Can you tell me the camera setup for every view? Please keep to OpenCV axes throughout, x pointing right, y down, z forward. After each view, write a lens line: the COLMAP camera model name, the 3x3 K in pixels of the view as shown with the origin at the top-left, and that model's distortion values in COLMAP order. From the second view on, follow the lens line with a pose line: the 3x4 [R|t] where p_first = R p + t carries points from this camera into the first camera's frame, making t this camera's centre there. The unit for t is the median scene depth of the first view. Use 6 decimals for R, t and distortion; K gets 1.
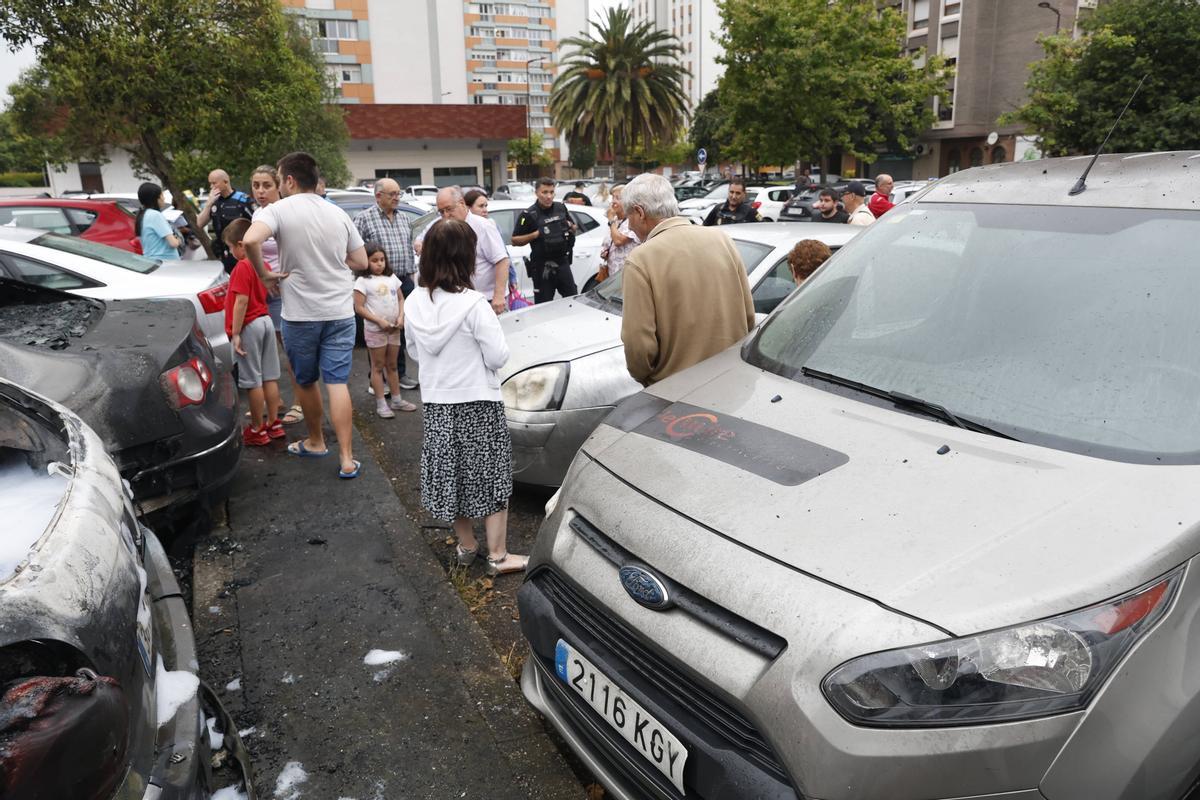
lens RADIAL K [[814.7, 0, 603.0], [0, 814.7, 400.2], [0, 0, 1]] dist [-0.105078, 0.081820]
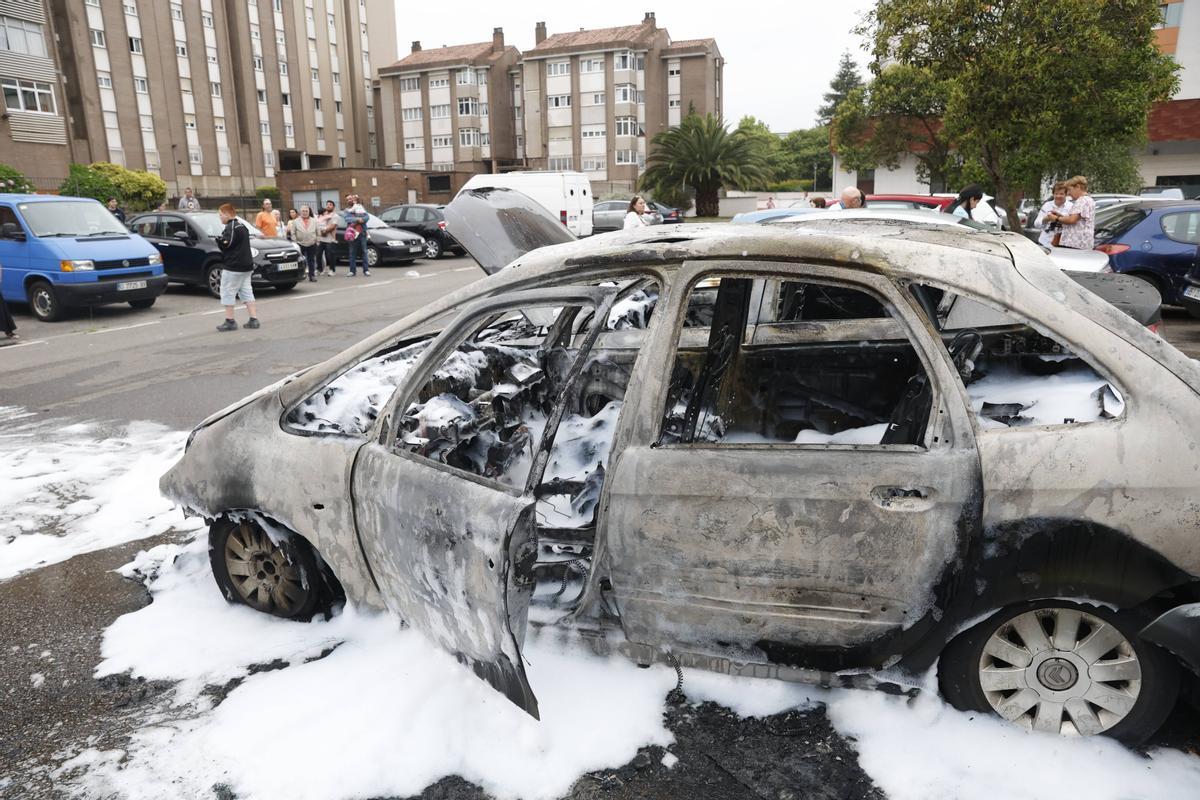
lens RADIAL K [[814.7, 0, 599.1], [0, 814.7, 406.5], [0, 0, 1]] dist [-0.105078, 0.081820]
pose [[0.663655, 0.183619, -0.725152, -0.017112], [-0.185536, 0.979519, 0.078227, 0.010614], [0.724664, 0.082626, 0.684130, -0.029570]]
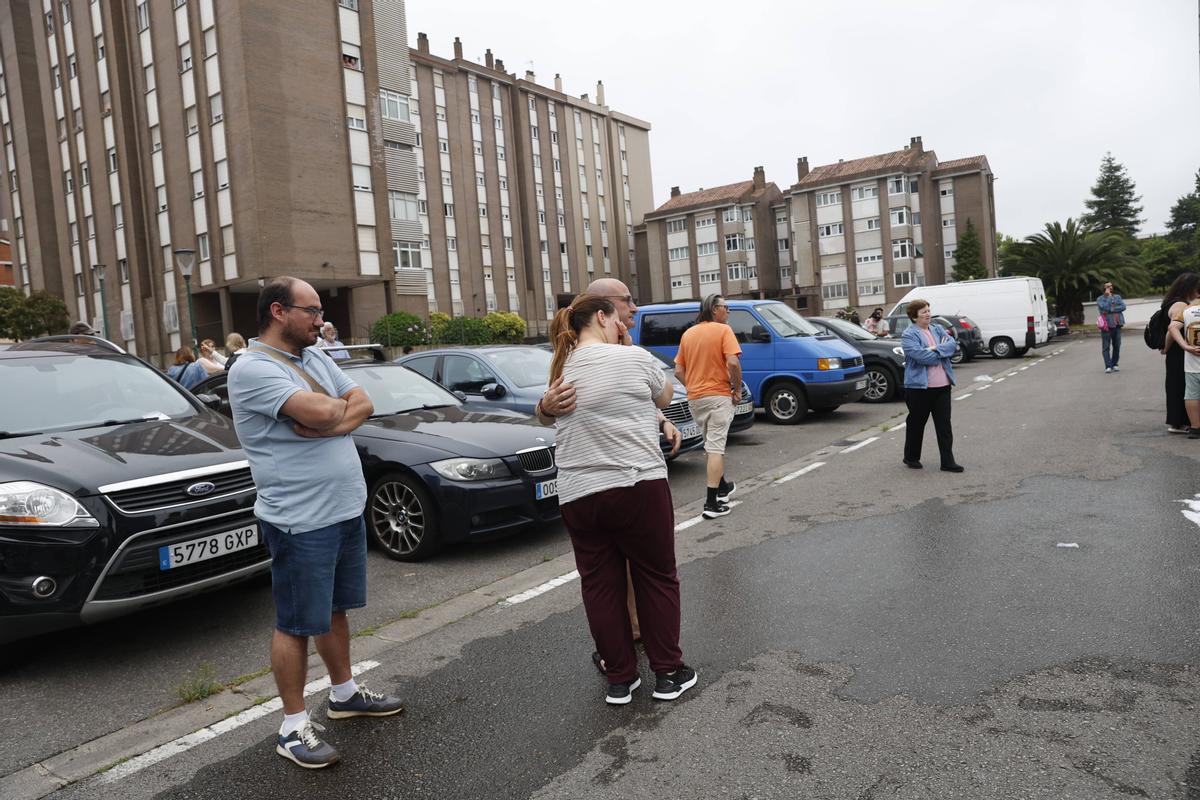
lens RADIAL K [[814.7, 0, 586.4], [0, 814.7, 403.1], [0, 0, 1]] dist [-0.105078, 0.081820]
pose [[0.466404, 0.031785, -0.884000, -0.148836], [-0.159310, 0.986032, -0.048599, 0.057450], [0.870108, 0.163497, 0.464953, -0.172645]]
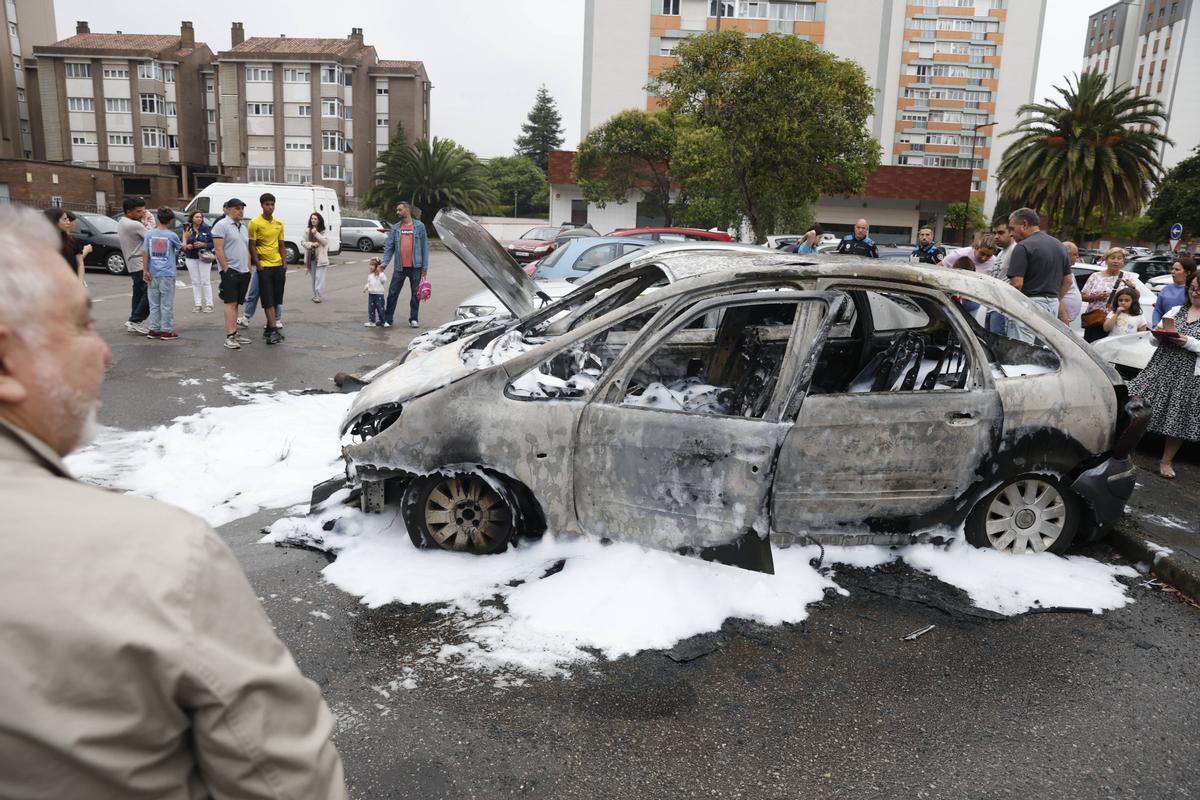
lens RADIAL K [[814.7, 0, 597.0], [0, 814.7, 403.9], [0, 0, 1]] dist [-0.105078, 0.081820]
pose [[0.887206, 0.148401, -0.436855, -0.037770], [-0.173708, 0.984627, -0.018303, 0.023814], [0.427423, 0.092124, 0.899346, -0.077189]]
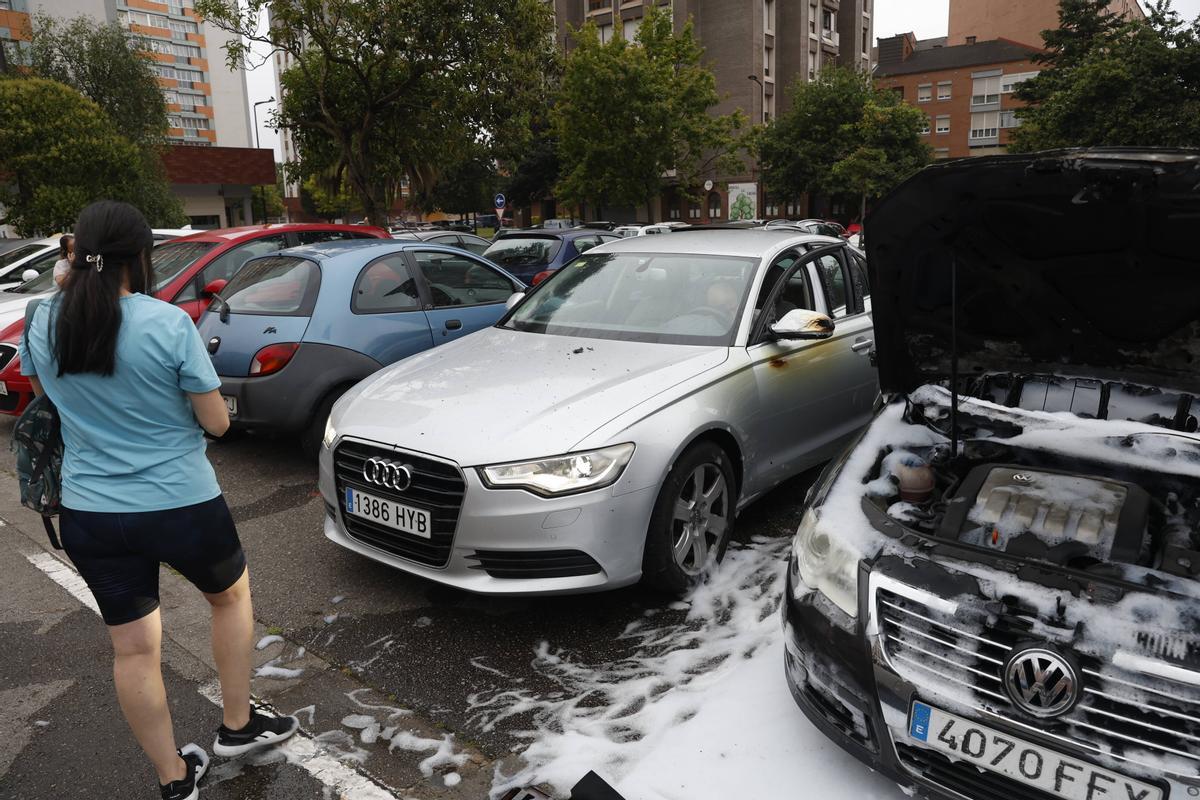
lens RADIAL K [[789.2, 0, 618.7], [0, 789.2, 425.0], [0, 0, 1]] dist [-0.073970, 0.024928]
pose [[0.892931, -0.115091, 0.435233, -0.181351], [0.124628, 0.992181, 0.006679, -0.001335], [-0.432599, 0.048278, 0.900293, 0.027052]]
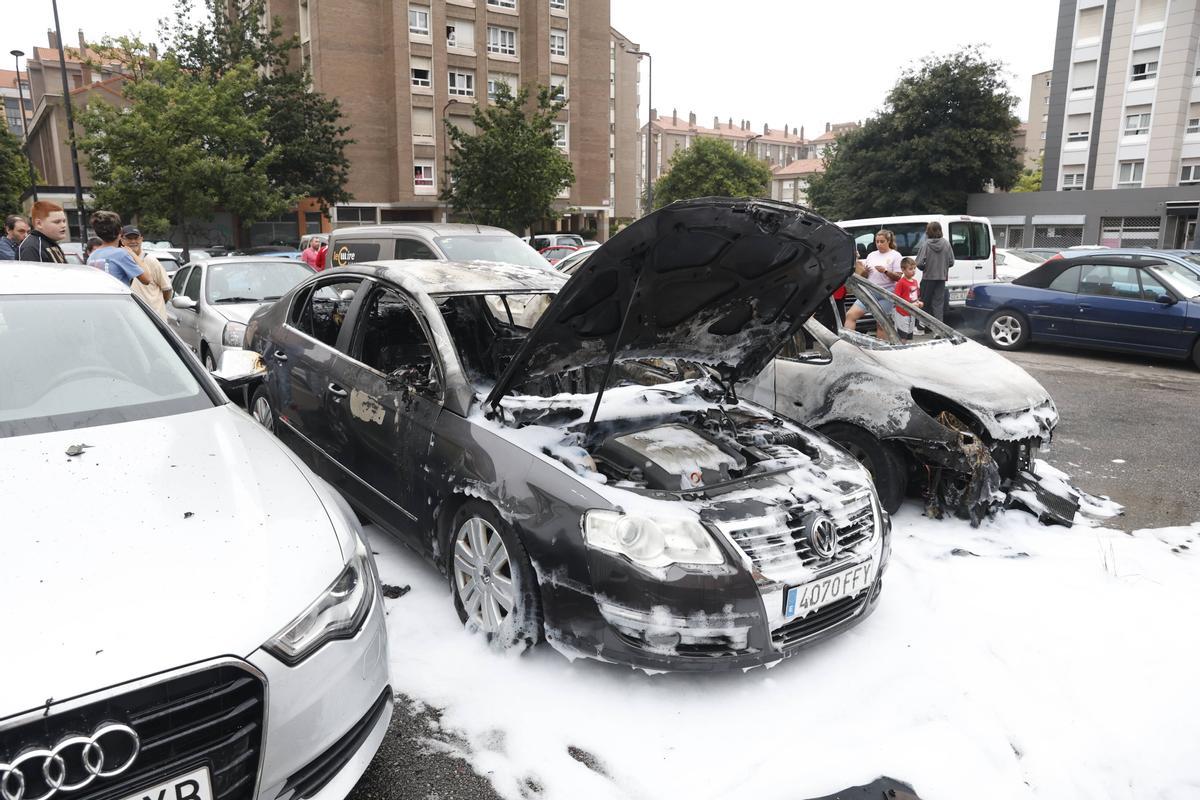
lens RADIAL K [[814.7, 0, 600.8], [0, 814.7, 398.5], [0, 0, 1]] dist [-0.105078, 0.081820]
pose [[-0.210797, -0.179547, 0.960899, -0.204815], [0.250149, 0.940349, 0.230584, -0.016342], [-0.944982, 0.288974, -0.153310, 0.080906]]
